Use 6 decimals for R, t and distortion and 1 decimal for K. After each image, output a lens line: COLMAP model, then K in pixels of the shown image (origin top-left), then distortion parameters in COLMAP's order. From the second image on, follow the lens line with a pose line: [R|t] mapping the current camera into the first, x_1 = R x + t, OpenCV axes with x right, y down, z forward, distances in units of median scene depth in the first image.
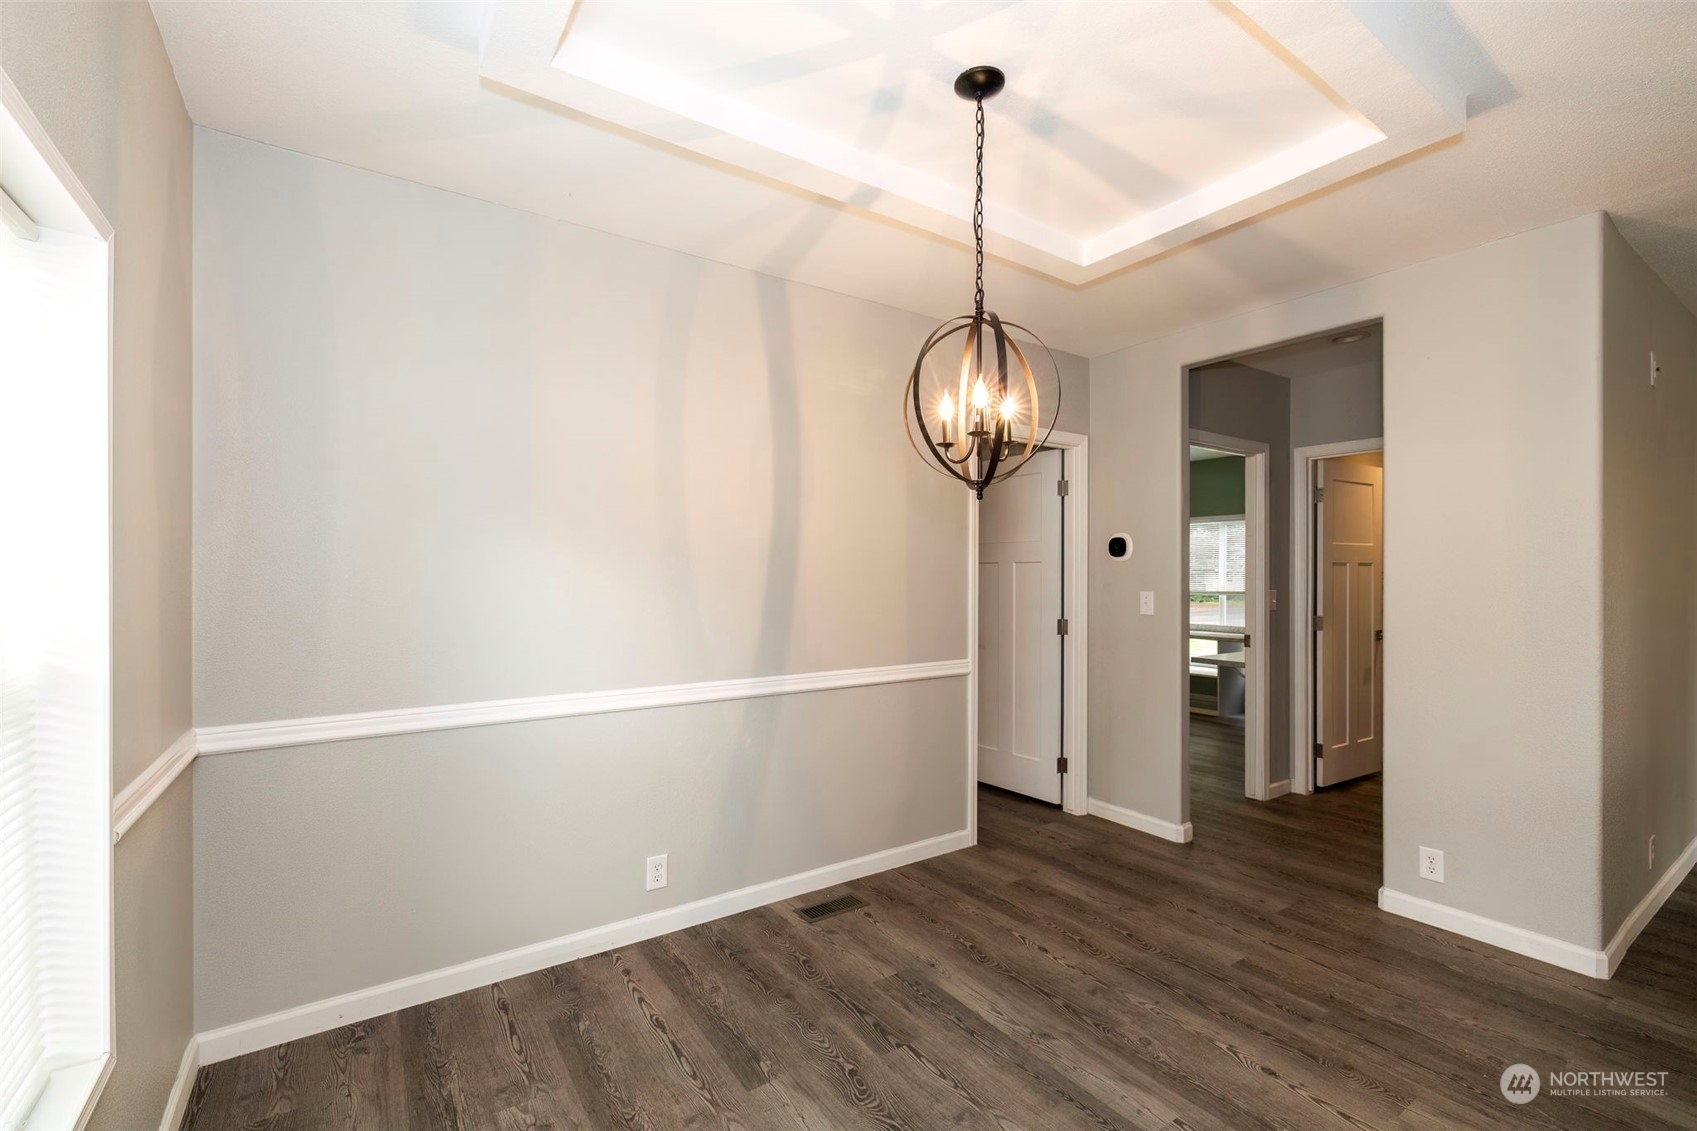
lens RADIAL K [[722.0, 0, 854.3], [0, 722.0, 575.2], [0, 0, 1]] dist [-0.002510, -0.000176]
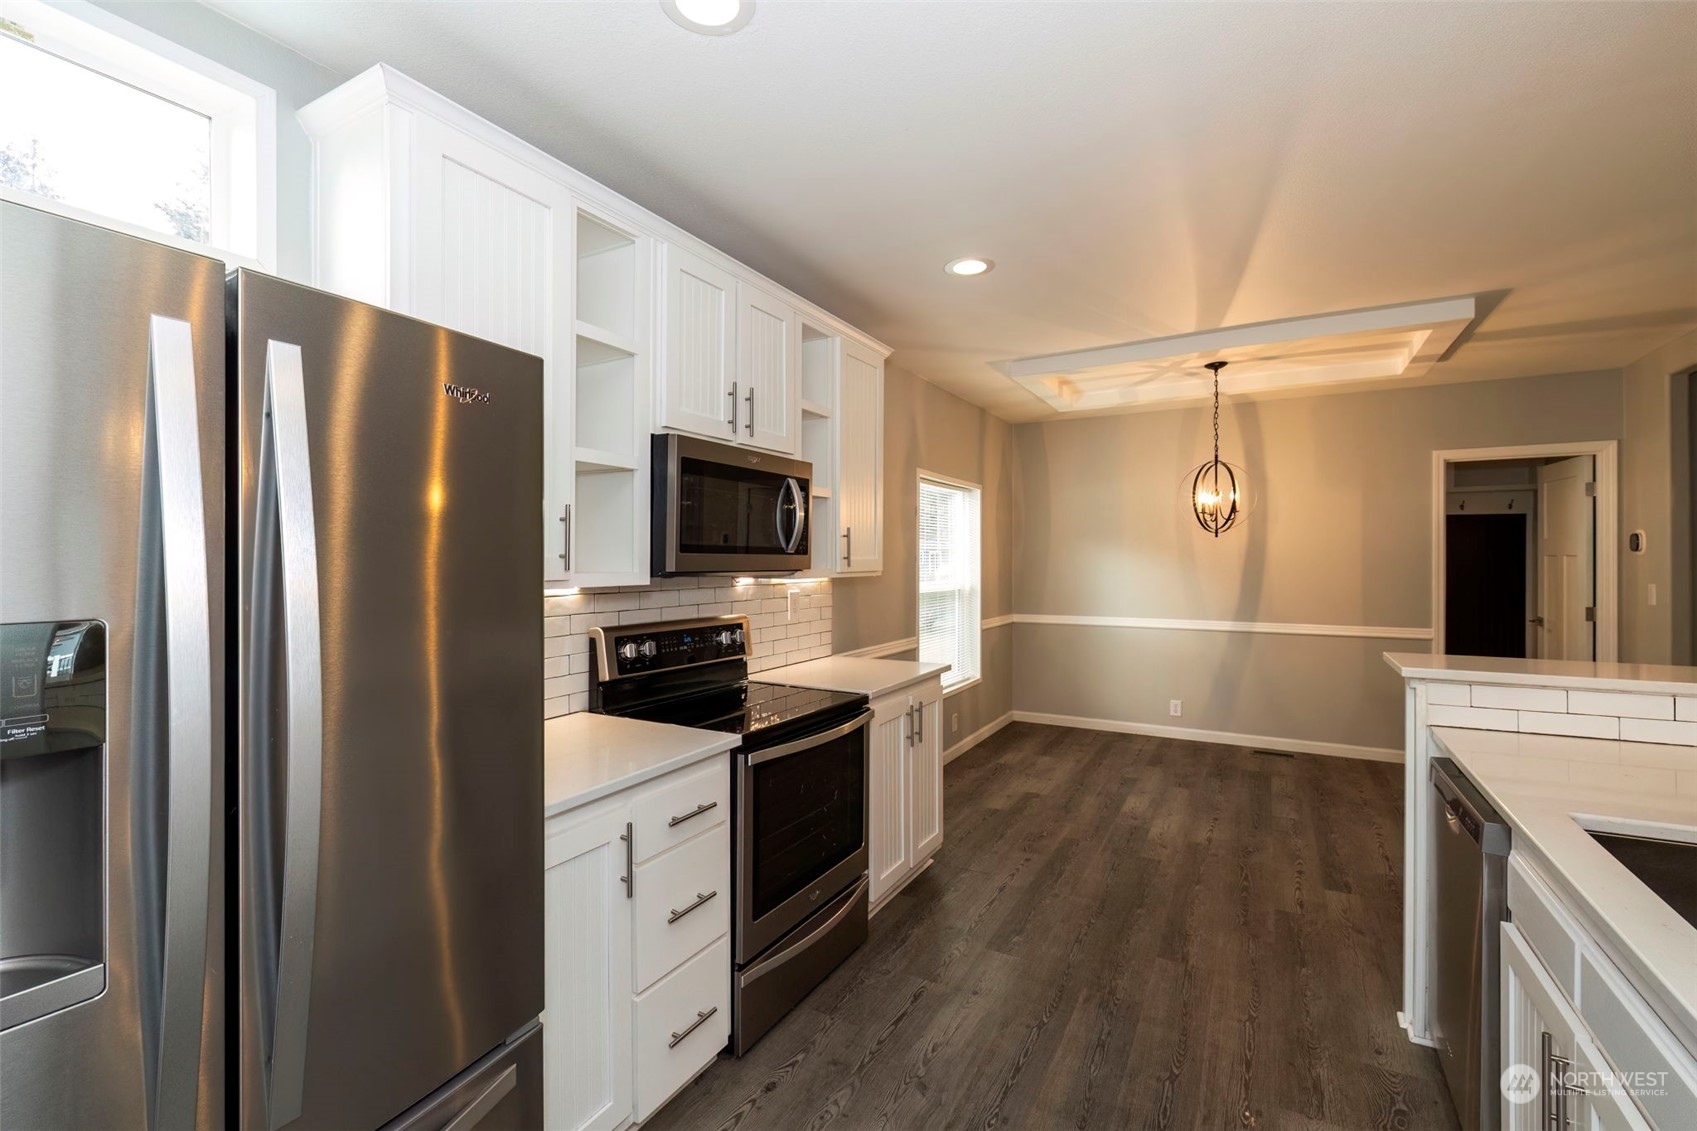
lens RADIAL K [[740.4, 0, 848.5], [0, 740.4, 565.5], [0, 0, 1]] dist [-0.000543, -0.000019]
pose [[0.447482, 0.012122, -0.894211, 1.117160], [-0.000561, 0.999912, 0.013275, -0.025174], [0.894293, -0.005439, 0.447449, -0.734231]]
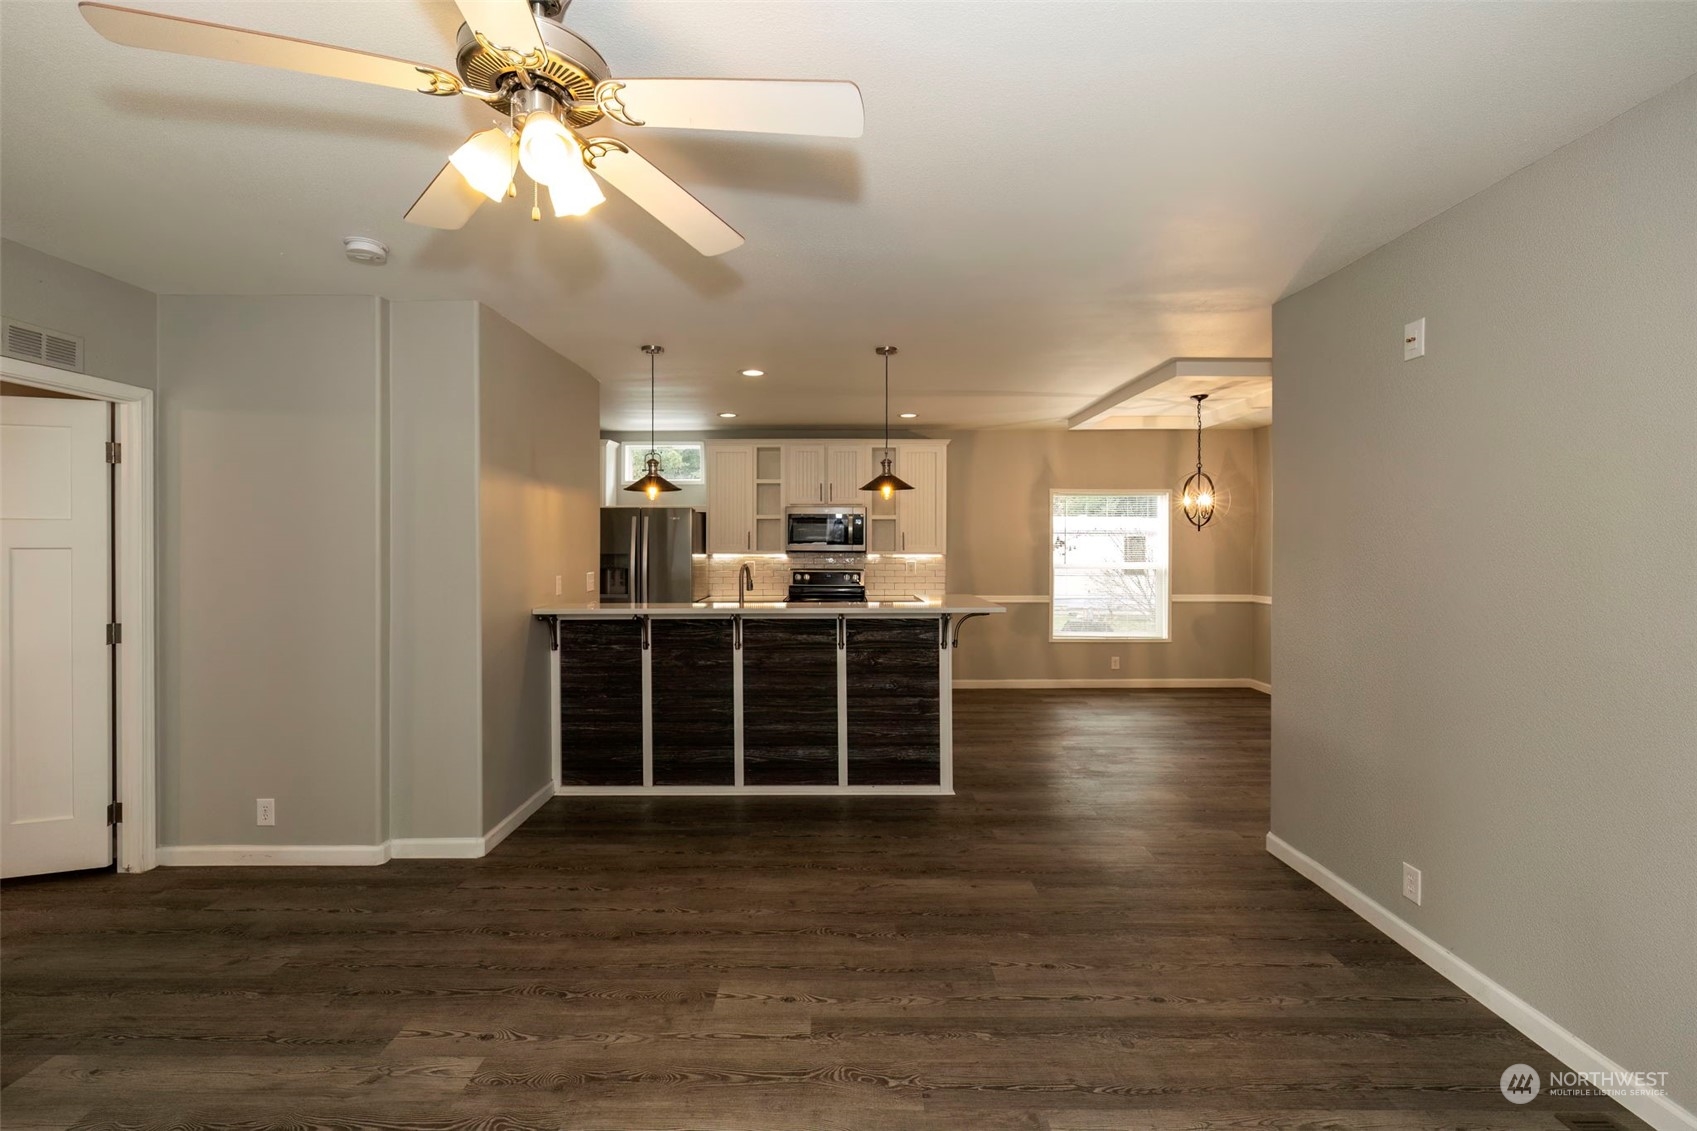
lens RADIAL K [[729.9, 0, 837.8], [0, 729.9, 543.4], [0, 0, 1]] dist [-0.001043, 0.000013]
pose [[-0.566904, 0.005932, -0.823763, 2.208441], [0.002482, 0.999982, 0.005493, -0.044725], [0.823780, 0.001069, -0.566908, 0.918301]]
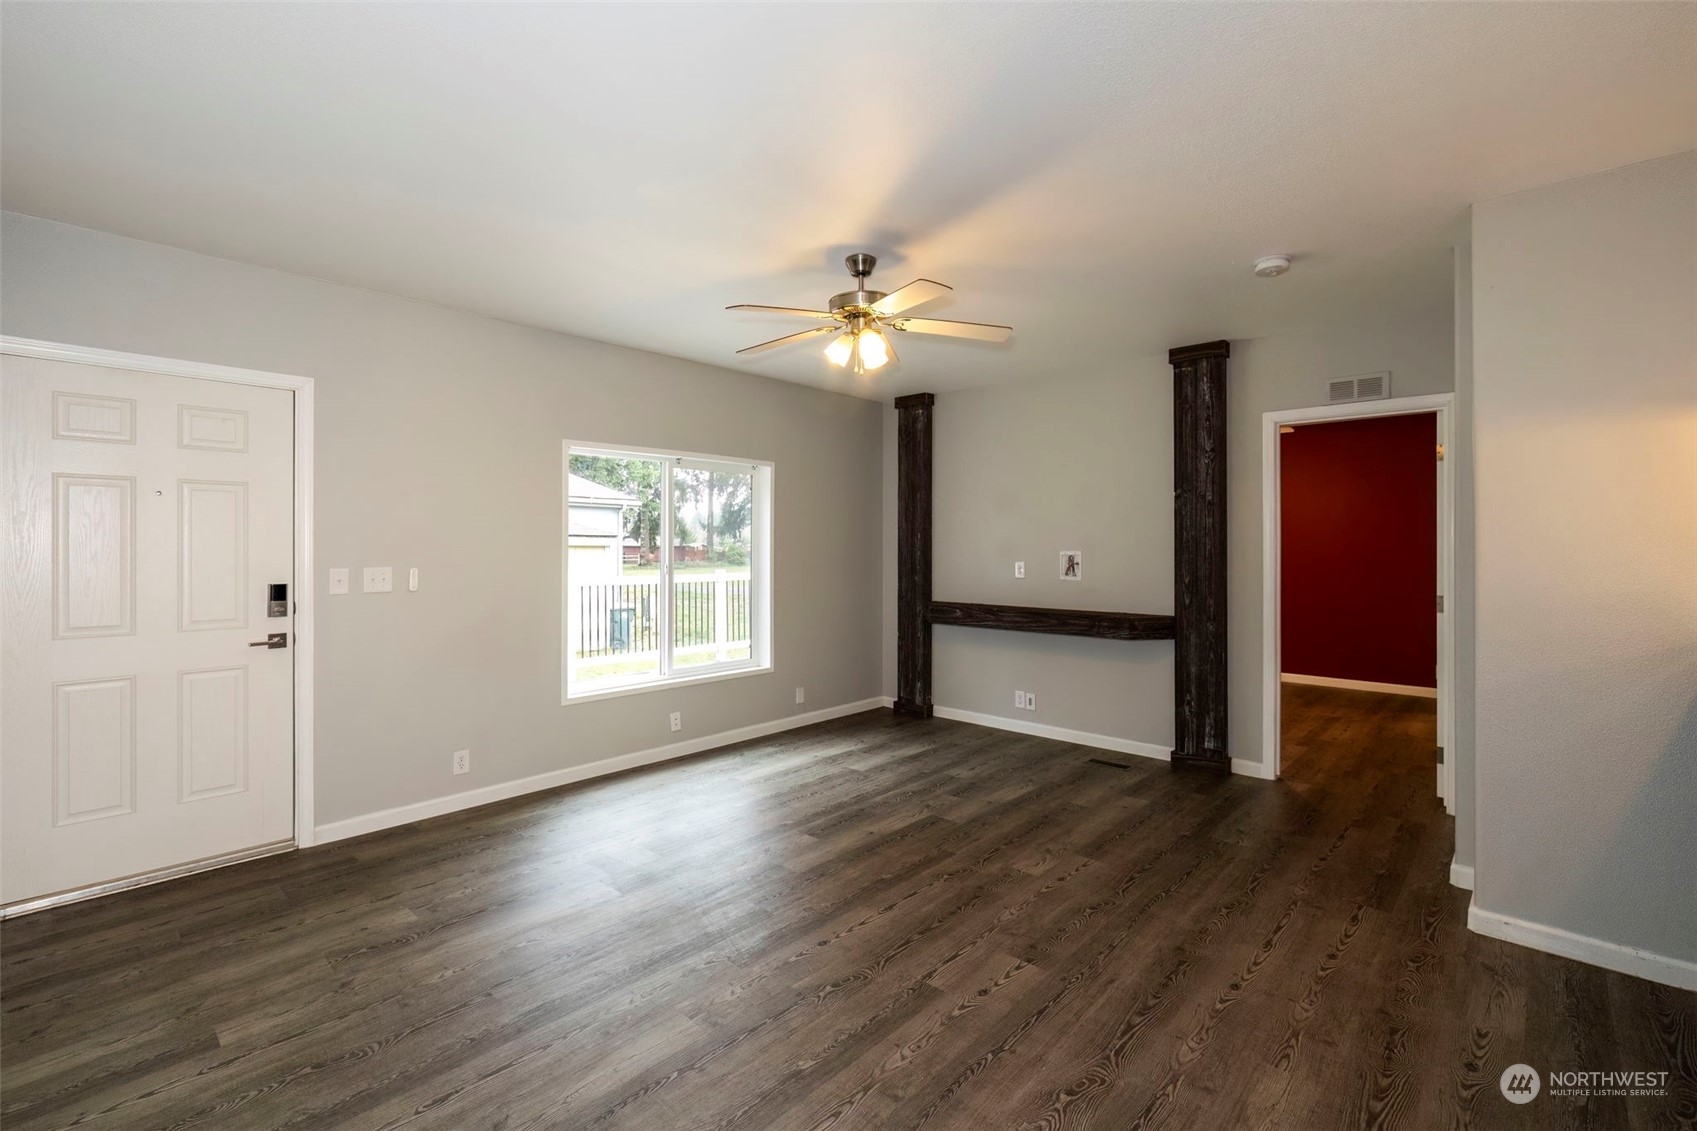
lens RADIAL K [[740.1, 0, 844.4], [0, 740.1, 548.1], [0, 0, 1]] dist [-0.000558, 0.000096]
pose [[-0.225229, 0.002618, 0.974302, 0.878633], [0.001432, 0.999996, -0.002356, -0.005061], [-0.974305, 0.000865, -0.225232, 0.739843]]
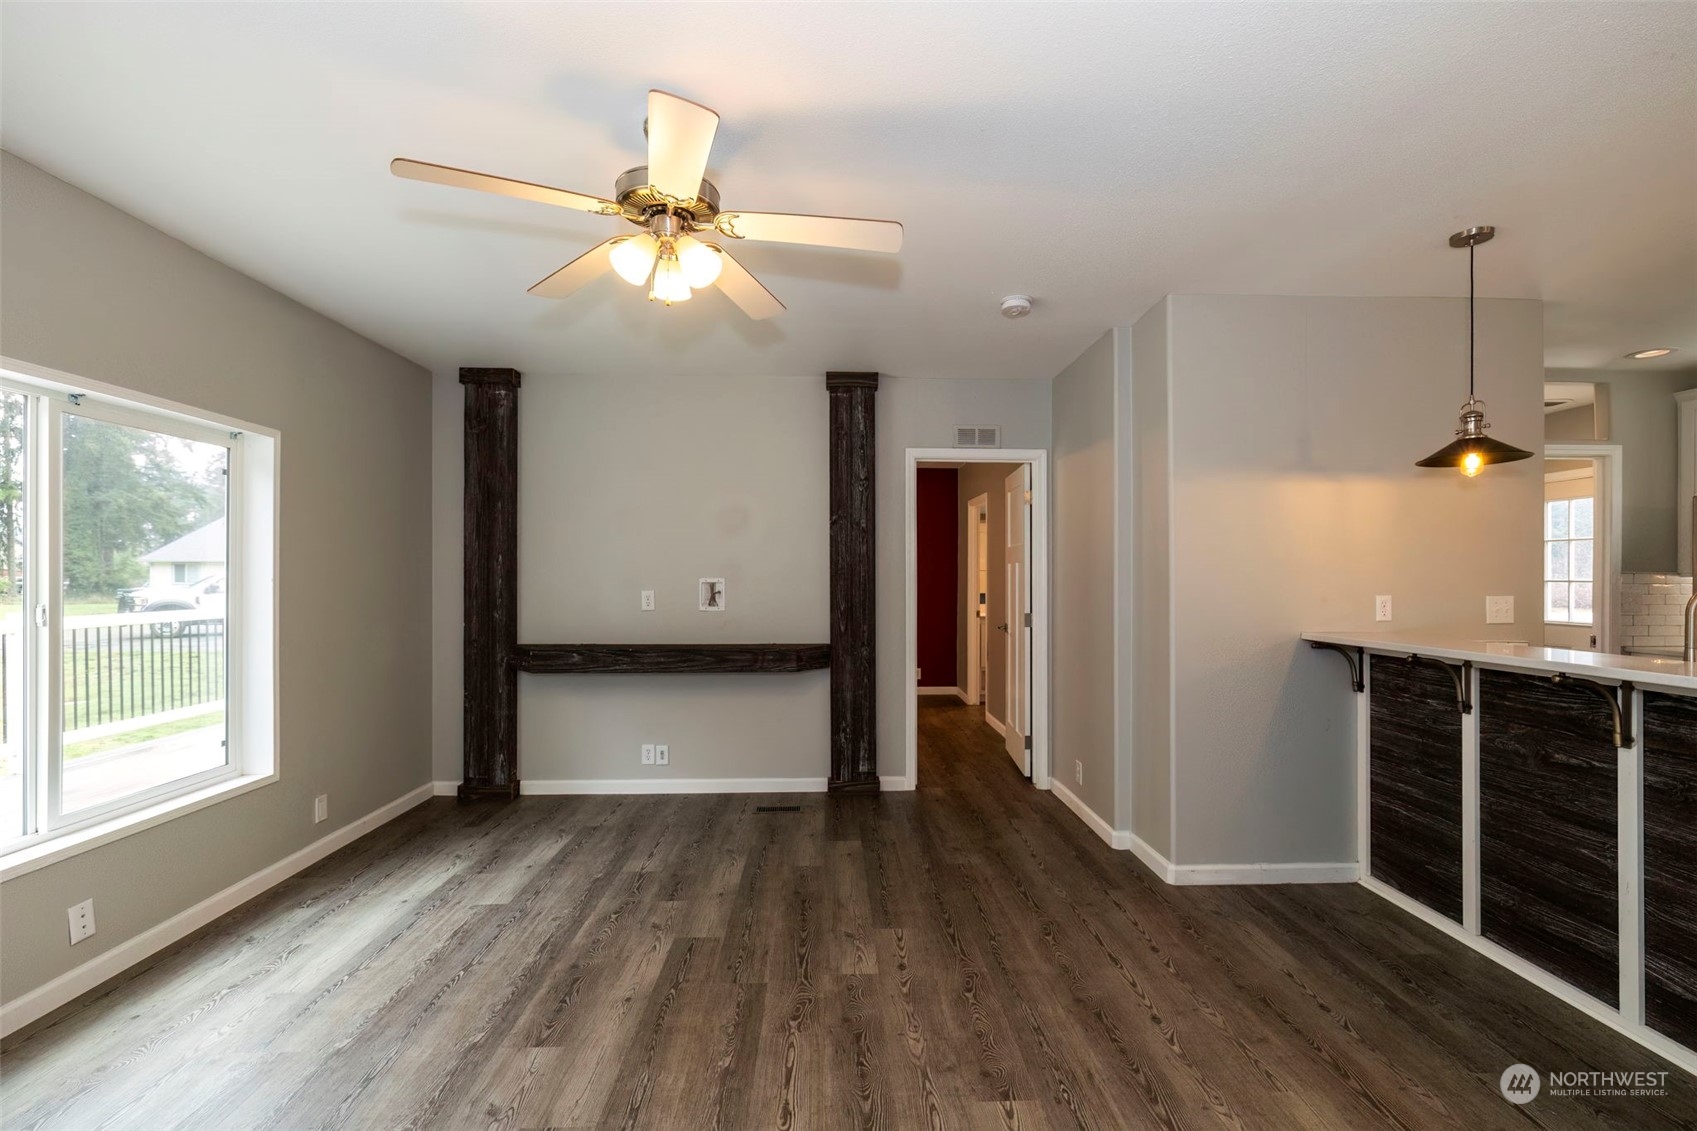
lens RADIAL K [[722.0, 0, 854.3], [0, 722.0, 575.2], [0, 0, 1]] dist [-0.002510, -0.000176]
pose [[-0.849760, 0.004389, 0.527151, 1.413397], [0.003143, 0.999990, -0.003259, -0.001336], [-0.527160, -0.001112, -0.849766, 0.959433]]
